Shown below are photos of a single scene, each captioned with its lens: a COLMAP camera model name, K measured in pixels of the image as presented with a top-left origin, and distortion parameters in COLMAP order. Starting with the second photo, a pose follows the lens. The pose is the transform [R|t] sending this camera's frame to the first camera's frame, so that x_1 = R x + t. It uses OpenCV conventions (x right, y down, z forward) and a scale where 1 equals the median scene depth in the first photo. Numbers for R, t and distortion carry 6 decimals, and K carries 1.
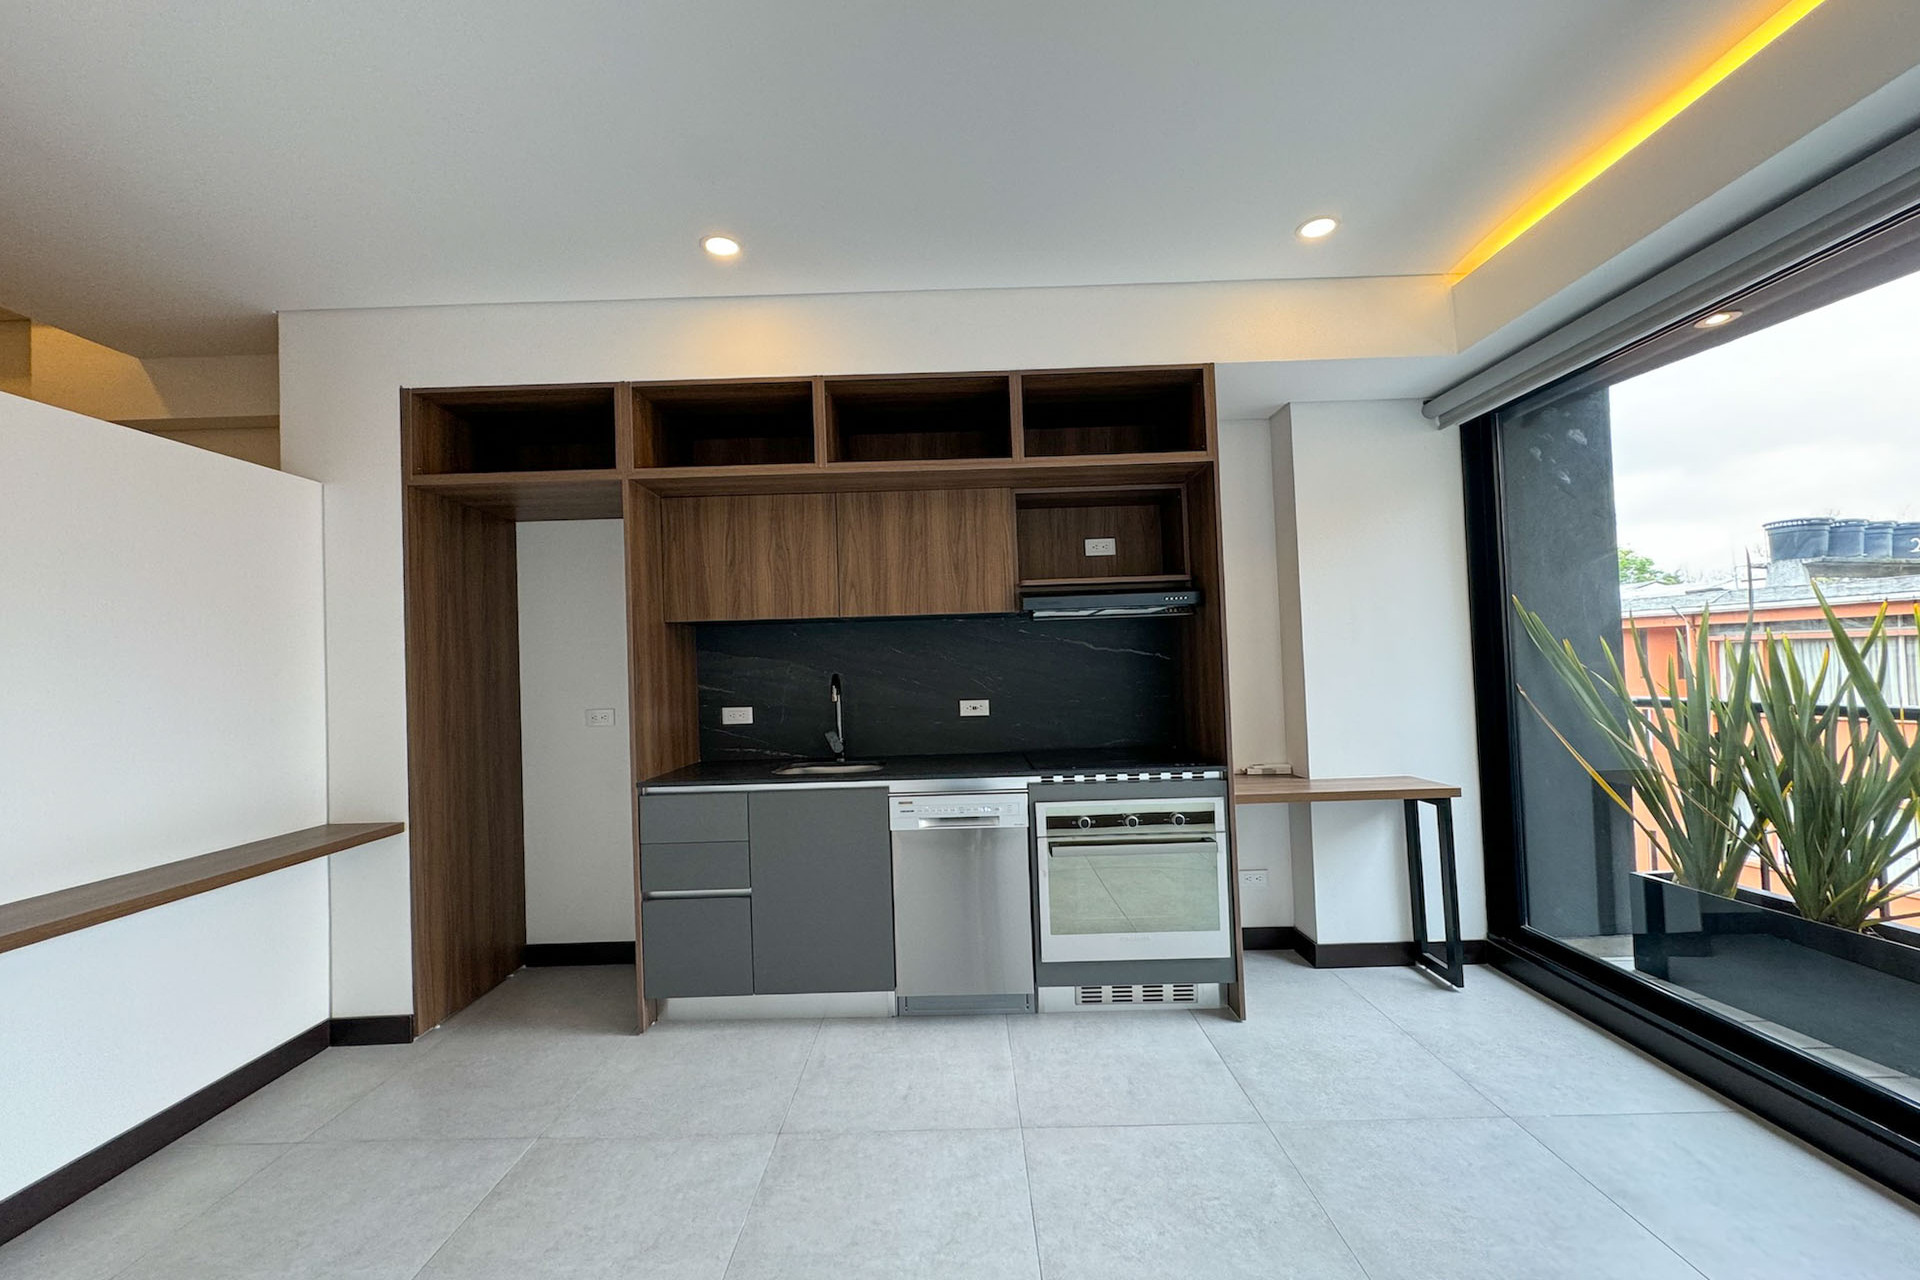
lens RADIAL K [[776.4, 0, 955.2], [0, 776.4, 656.3], [0, 0, 1]] dist [-0.002984, -0.000319]
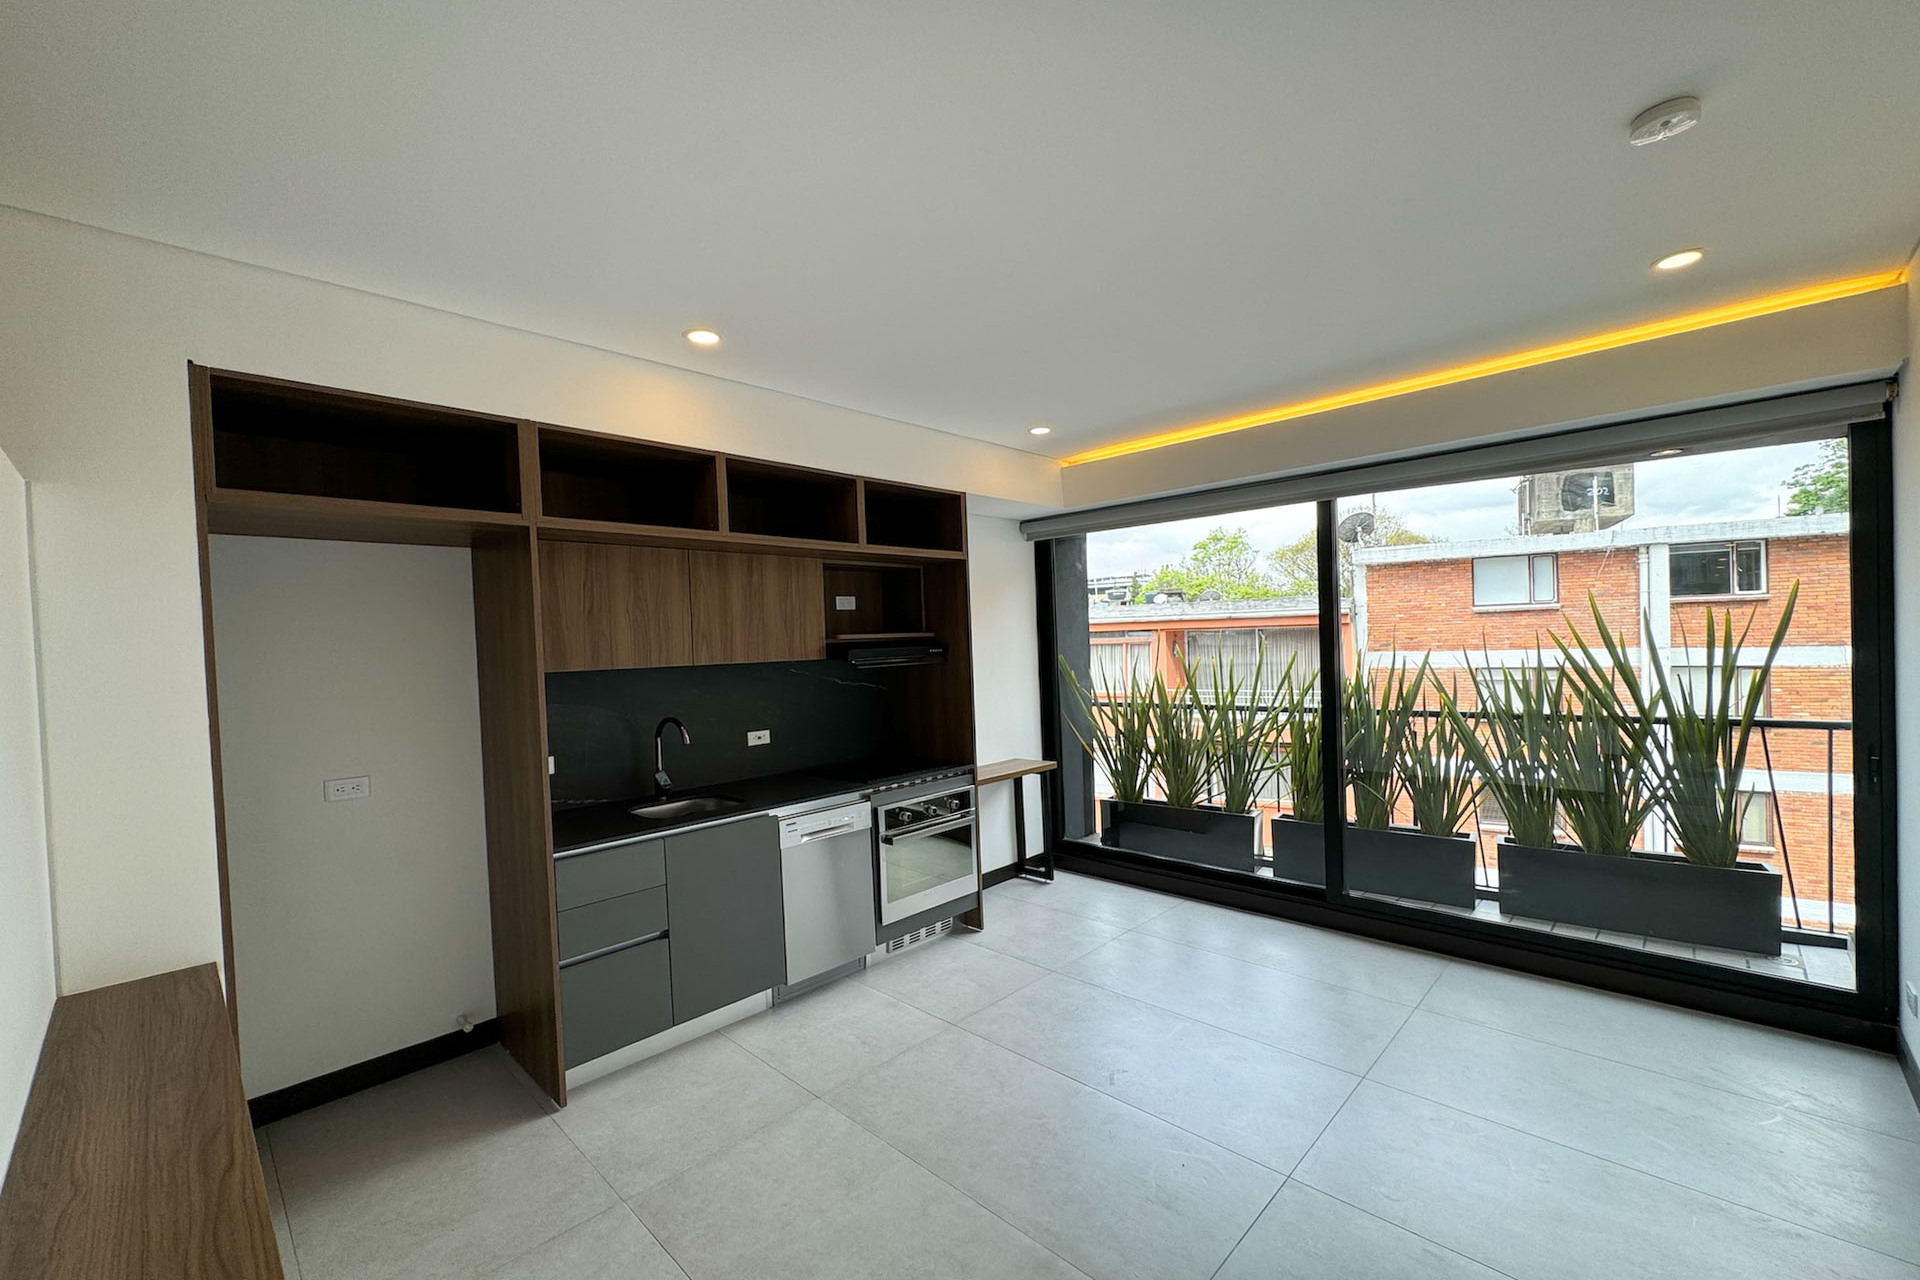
lens RADIAL K [[776.4, 0, 952.7], [0, 776.4, 664.4], [0, 0, 1]] dist [-0.002984, -0.000319]
pose [[0.694311, -0.014900, 0.719521, -0.725795], [0.001035, 0.999805, 0.019706, -0.078230], [-0.719674, -0.012937, 0.694191, -0.007348]]
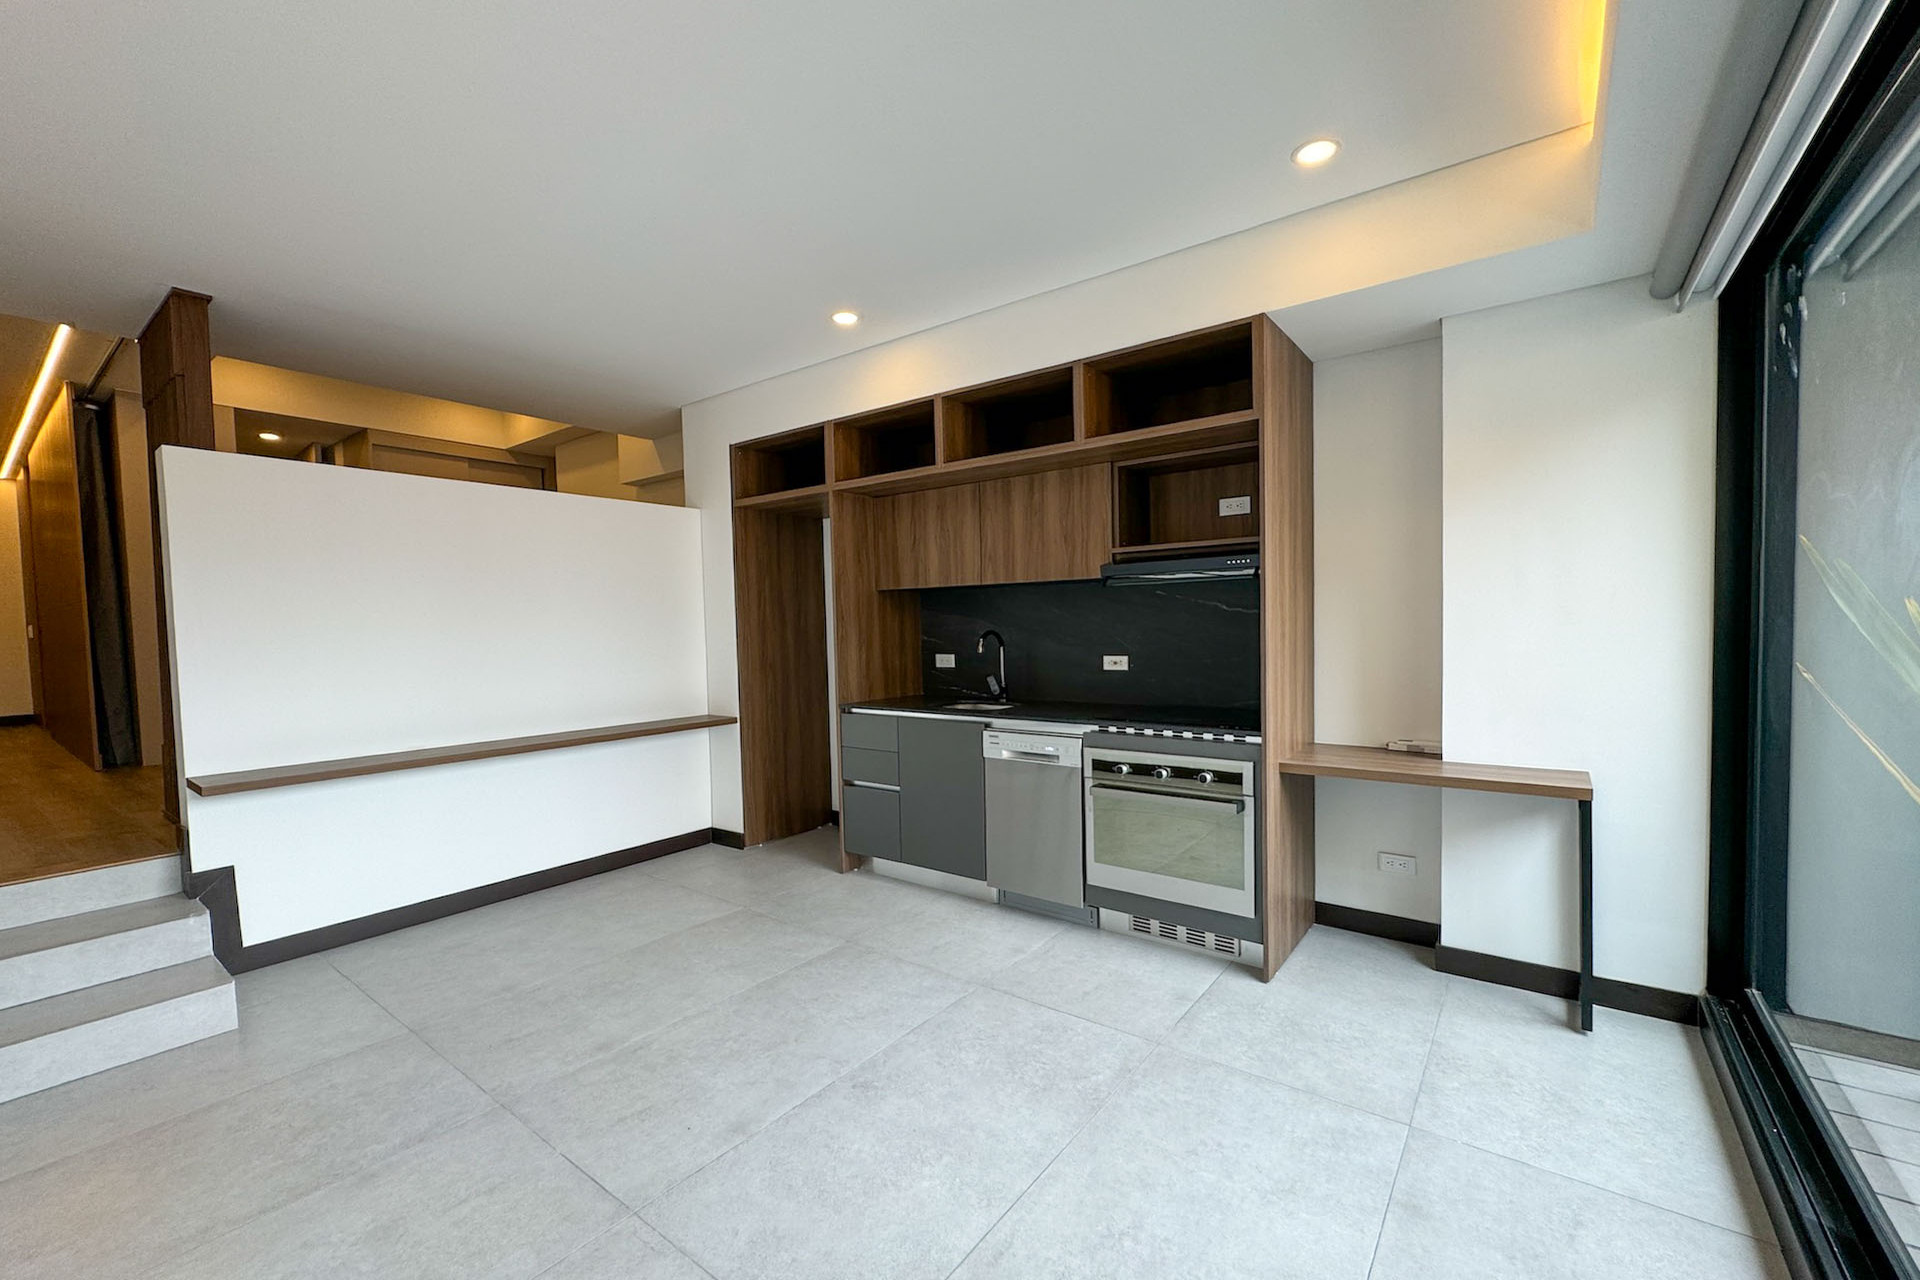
lens RADIAL K [[776.4, 0, 961.5], [0, 776.4, 674.3], [0, 0, 1]] dist [-0.002984, -0.000319]
pose [[0.805309, 0.052835, -0.590497, 0.602888], [0.003378, 0.995596, 0.093689, -0.025868], [0.592846, -0.077443, 0.801583, -0.018667]]
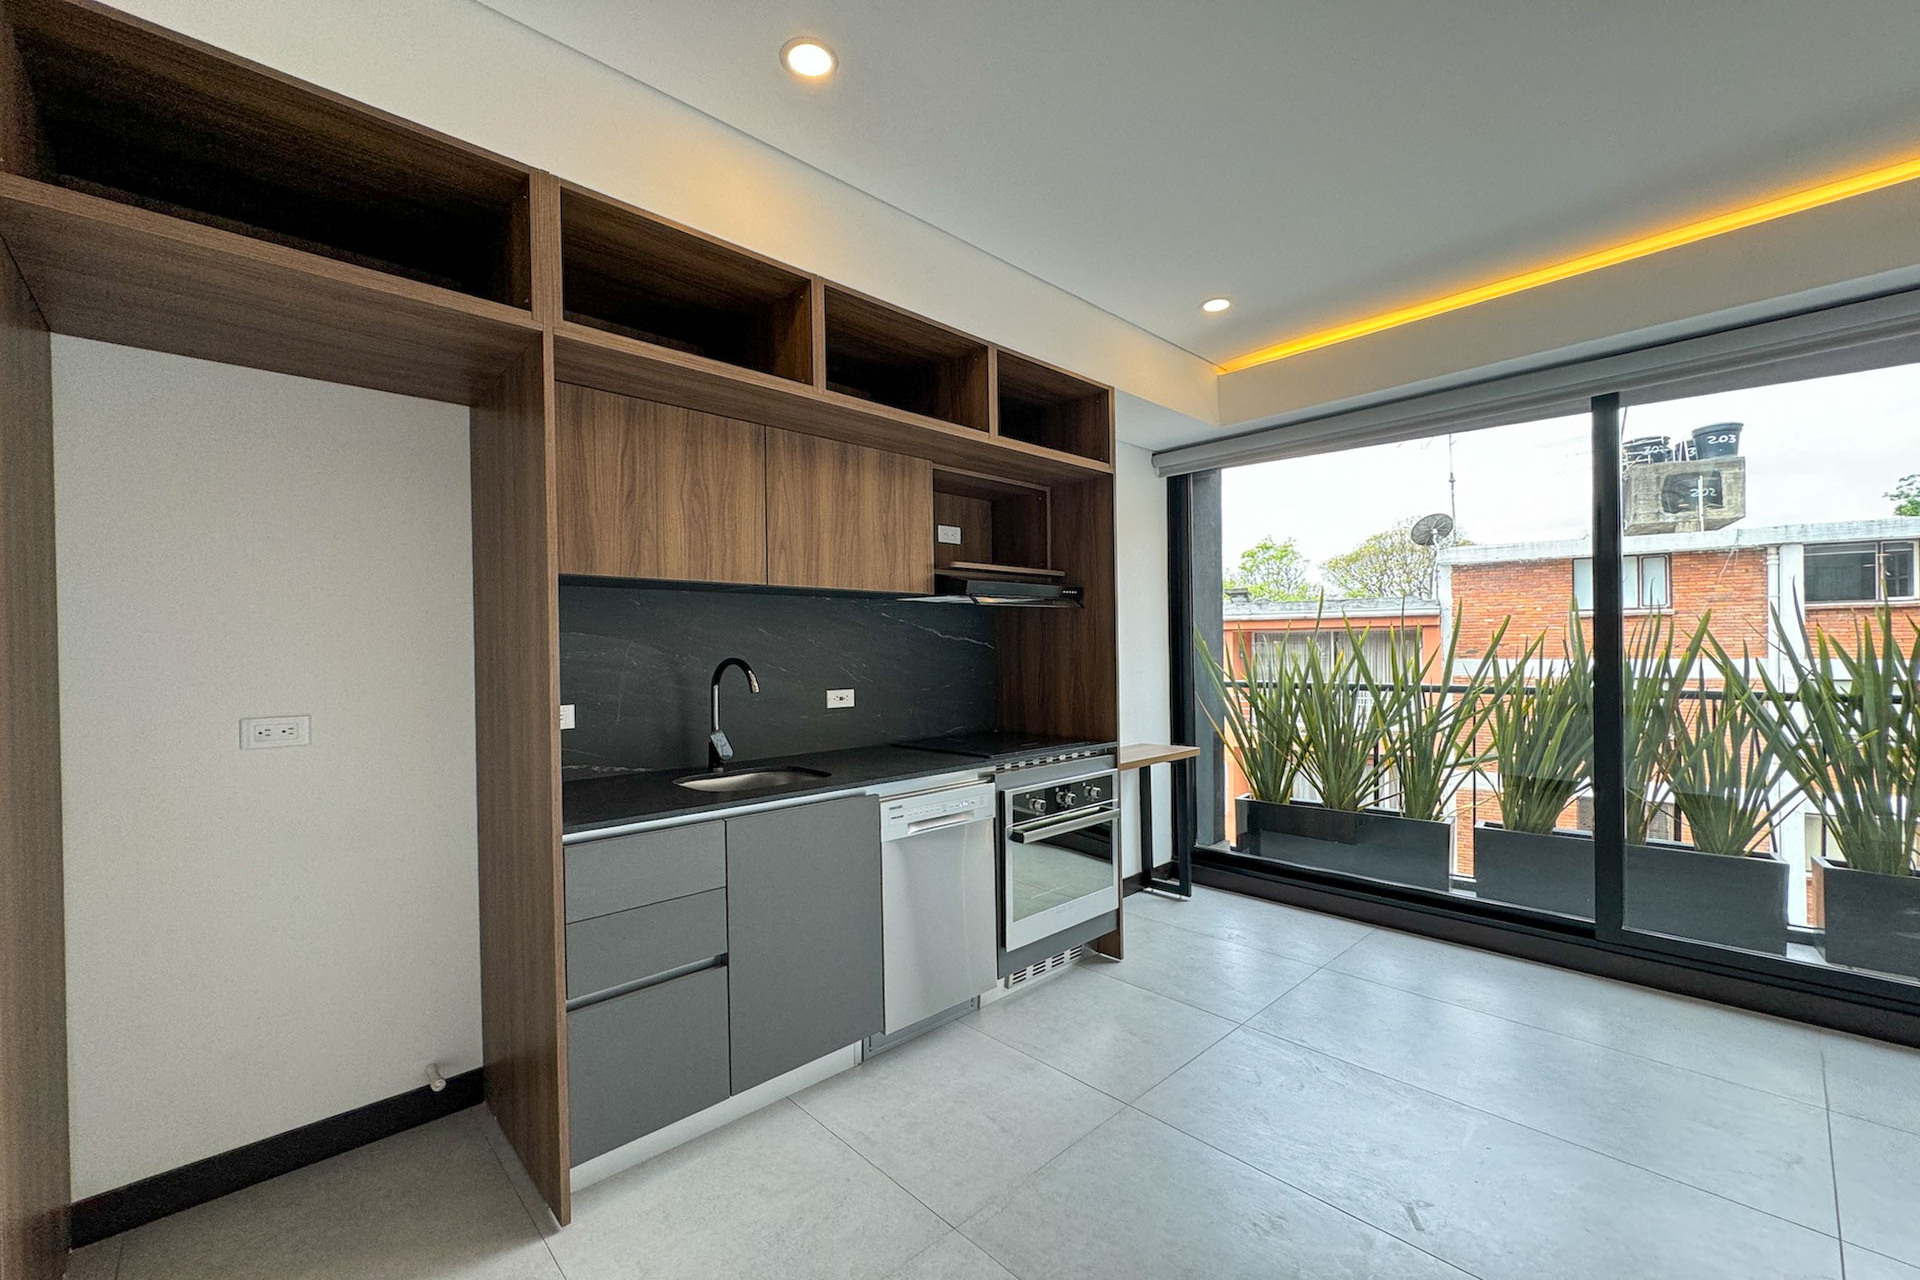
lens RADIAL K [[776.4, 0, 955.5], [0, 776.4, 657.5], [0, 0, 1]] dist [-0.002984, -0.000319]
pose [[0.722309, 0.014831, 0.691412, -0.593817], [-0.020931, 0.999781, 0.000420, 0.019900], [-0.691254, -0.014775, 0.722461, 0.325547]]
